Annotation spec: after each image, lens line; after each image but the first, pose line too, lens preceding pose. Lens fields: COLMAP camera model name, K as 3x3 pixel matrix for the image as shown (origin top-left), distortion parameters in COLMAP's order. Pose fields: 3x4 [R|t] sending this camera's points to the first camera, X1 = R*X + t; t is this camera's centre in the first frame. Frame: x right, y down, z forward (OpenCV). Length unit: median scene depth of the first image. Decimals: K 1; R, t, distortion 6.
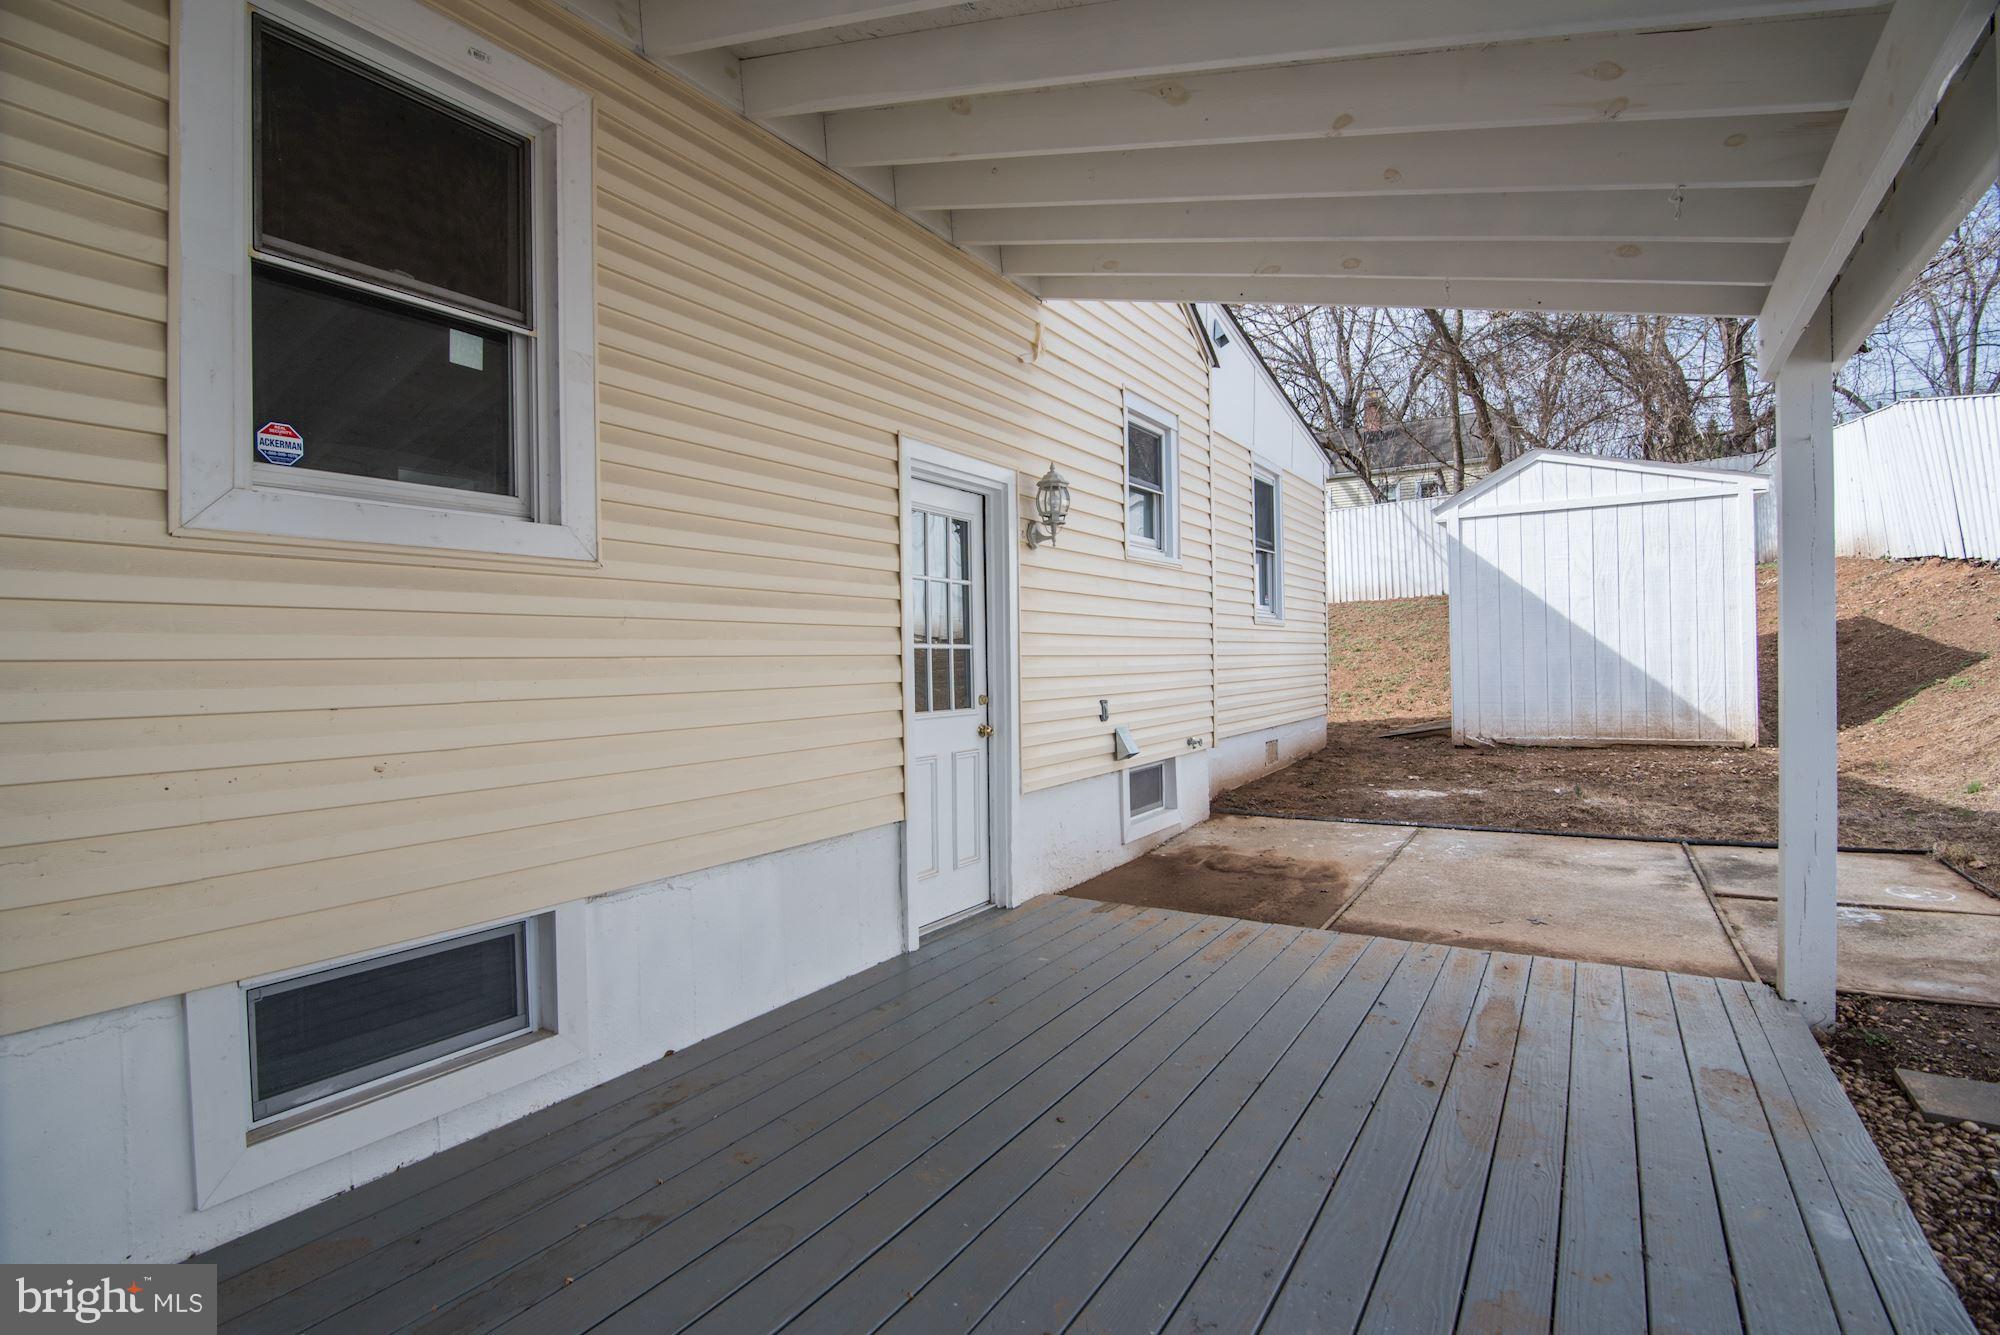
lens RADIAL K [[1018.2, 0, 998.6], [0, 1018.2, 660.5], [0, 0, 1]] dist [-0.039027, 0.016224]
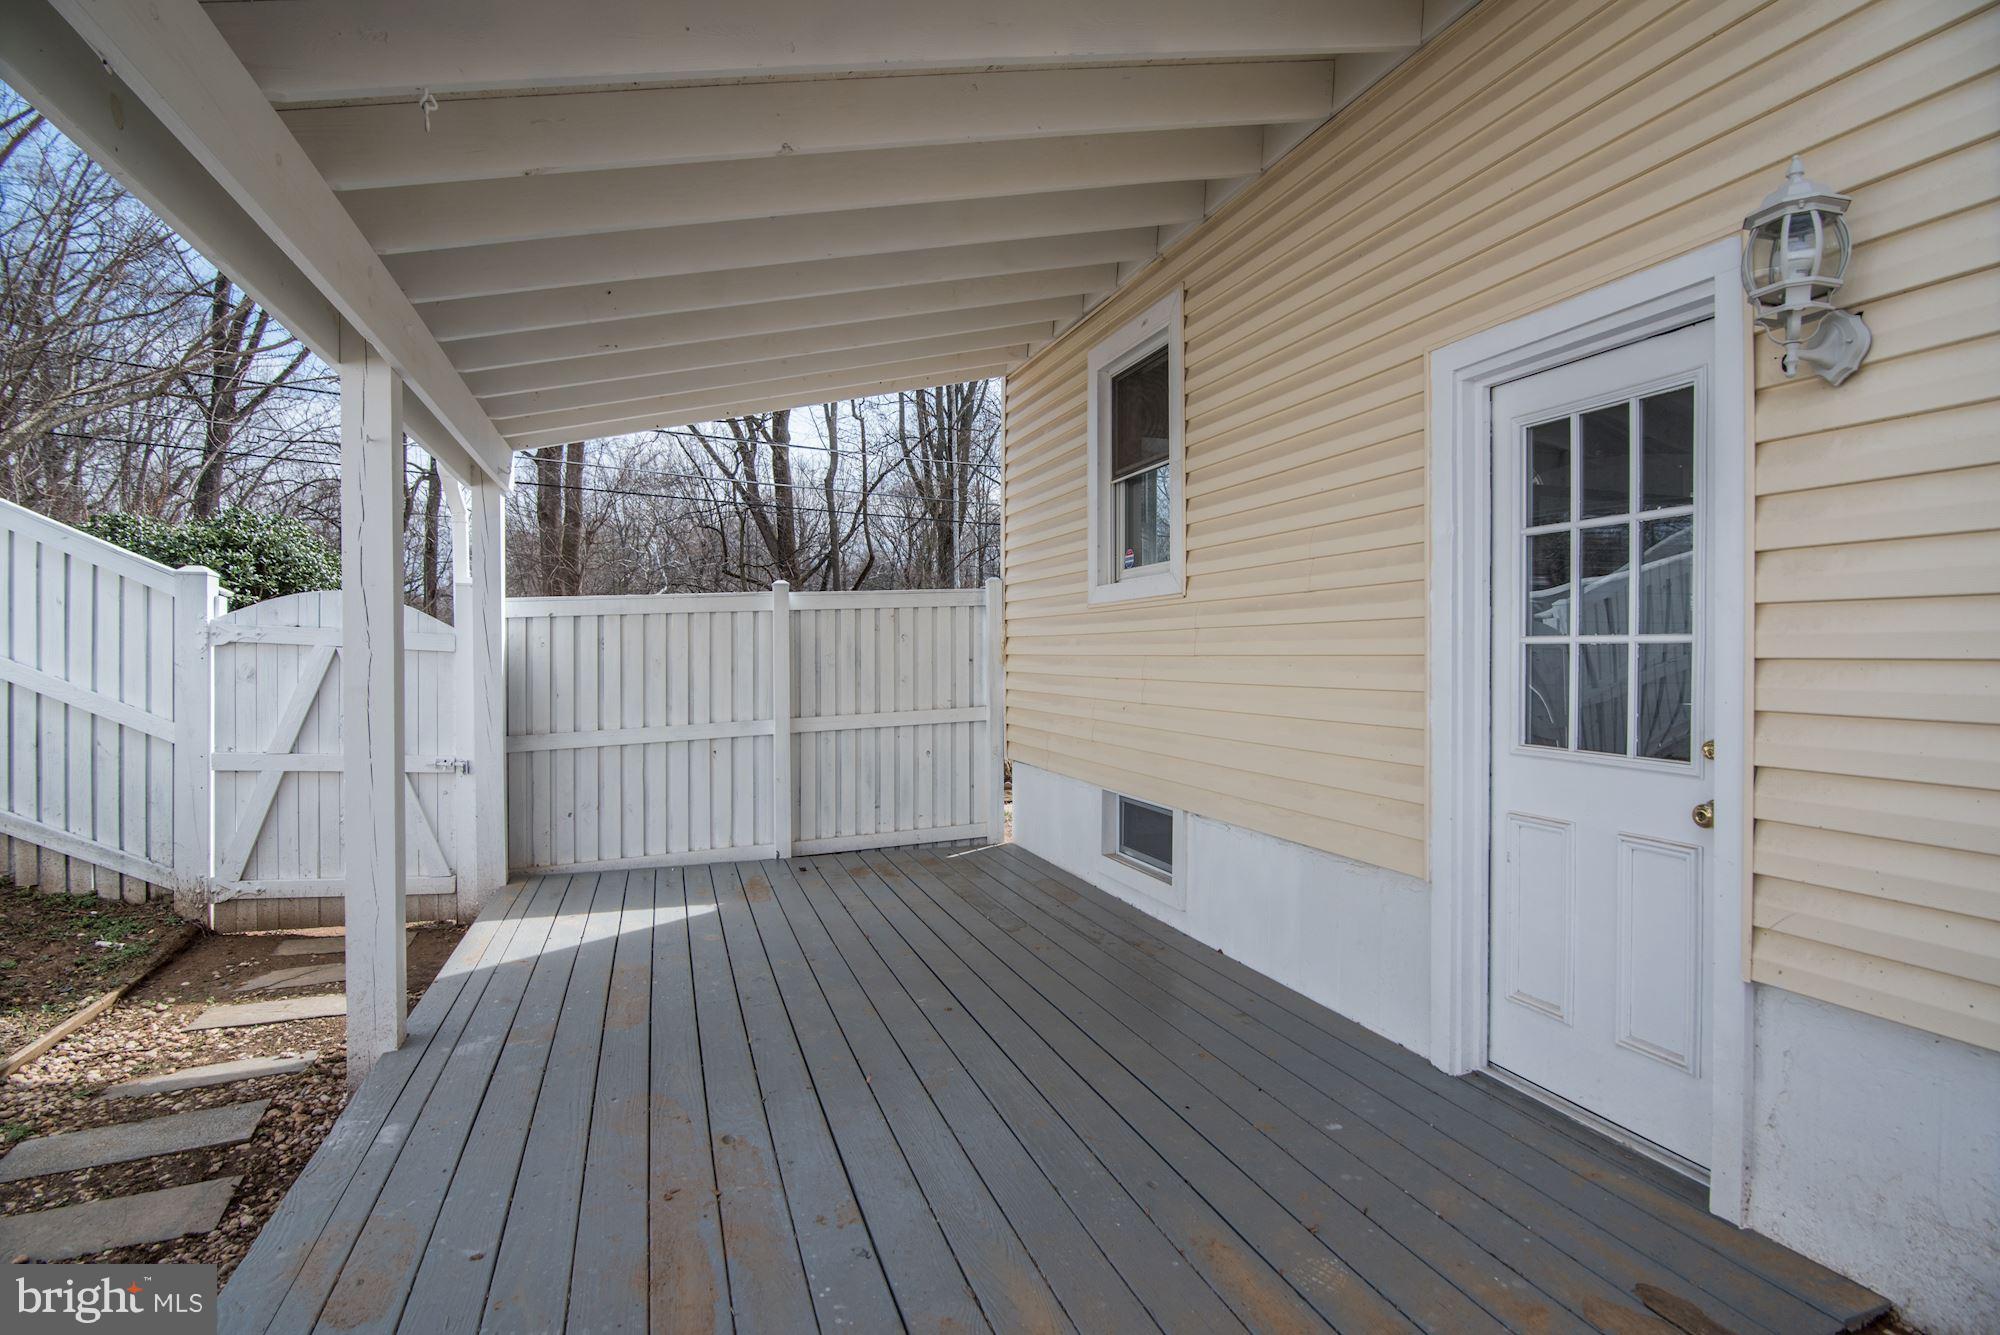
lens RADIAL K [[981.9, 0, 961.3], [0, 981.9, 657.2], [0, 0, 1]] dist [-0.039043, 0.030326]
pose [[-0.665938, 0.019796, -0.745744, 0.922462], [0.013631, 0.999804, 0.014368, -0.026445], [0.745882, -0.000597, -0.666078, 1.720735]]
